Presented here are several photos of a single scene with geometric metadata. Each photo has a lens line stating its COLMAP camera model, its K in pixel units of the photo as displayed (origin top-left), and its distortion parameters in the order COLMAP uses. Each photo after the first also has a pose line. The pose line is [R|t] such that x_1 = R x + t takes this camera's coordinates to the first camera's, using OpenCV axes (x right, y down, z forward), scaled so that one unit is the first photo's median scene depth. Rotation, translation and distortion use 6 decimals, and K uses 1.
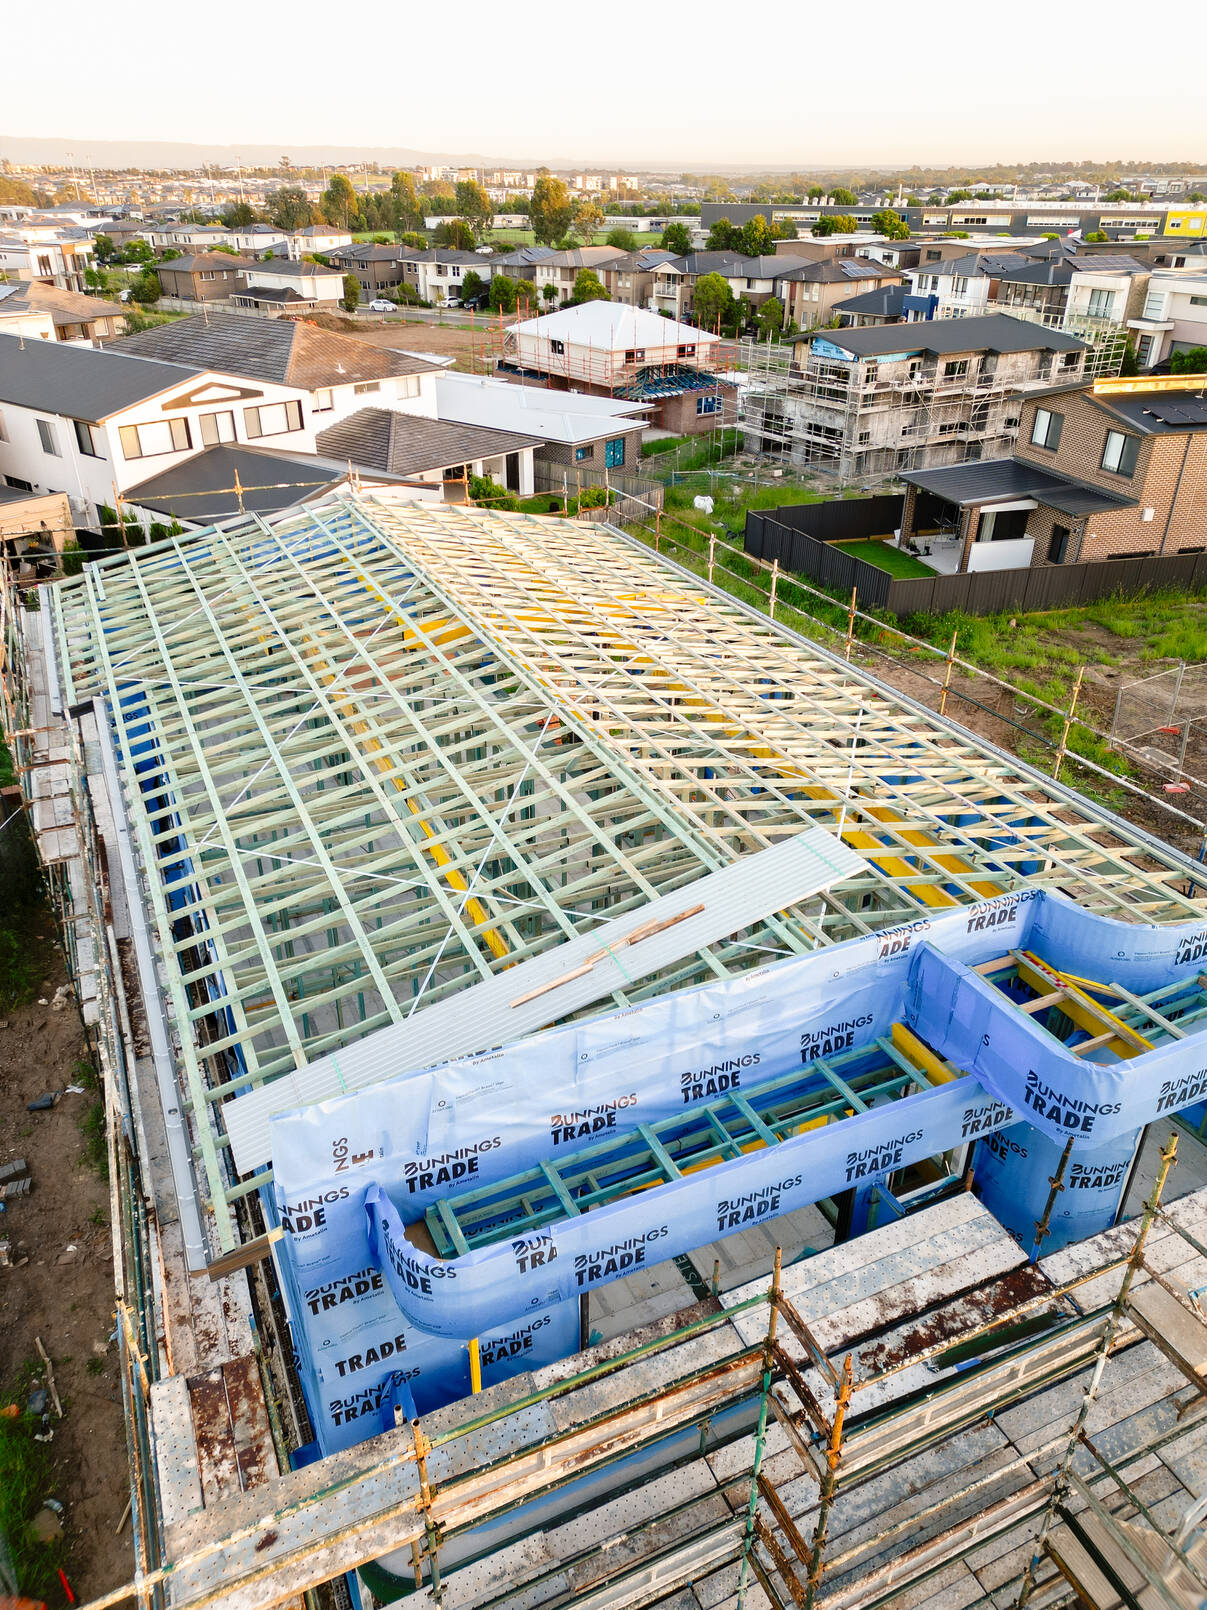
lens RADIAL K [[1141.3, 0, 603.5], [0, 1141.3, 805.0], [0, 0, 1]] dist [0.082987, -0.032118]
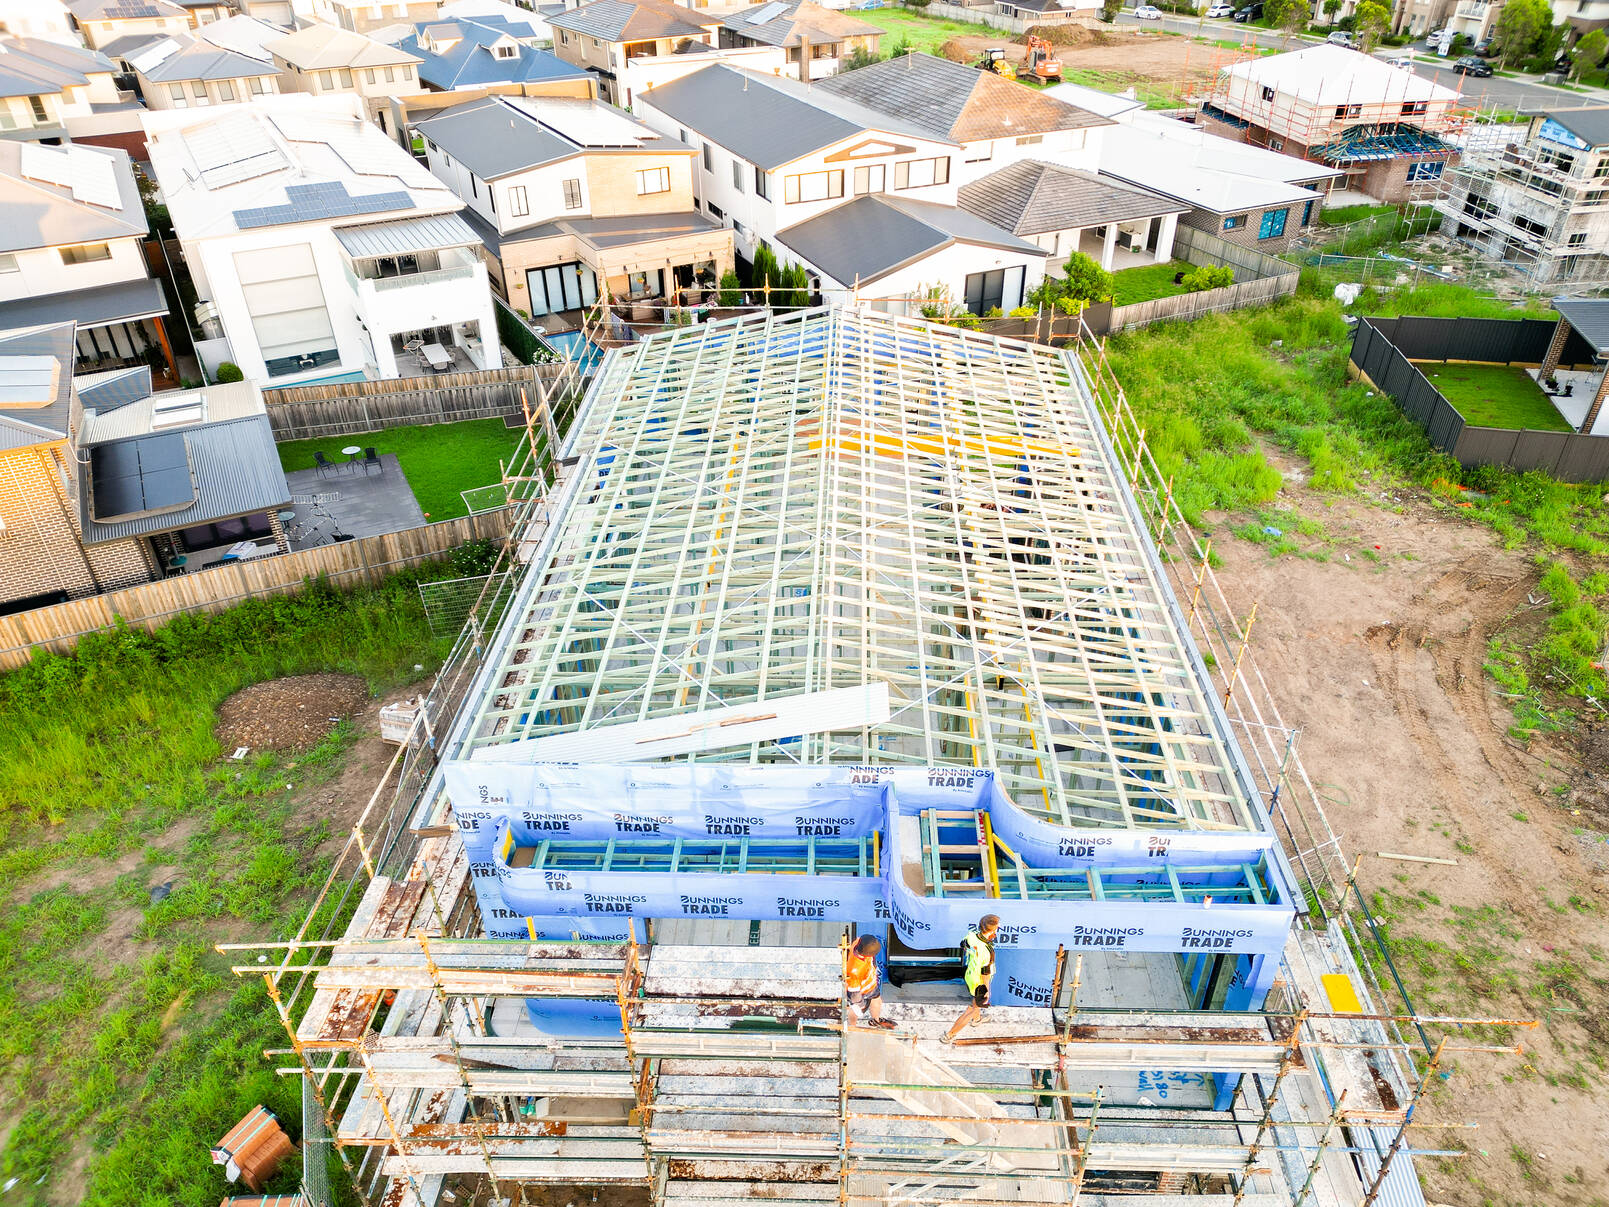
lens RADIAL K [[1140.6, 0, 804.5], [0, 1140.6, 603.5], [0, 0, 1]] dist [0.082987, -0.032118]
pose [[0.891240, 0.244926, -0.381711, 0.136910], [-0.211149, 0.968941, 0.128723, -0.052473], [0.401383, -0.034125, 0.915275, -0.068771]]
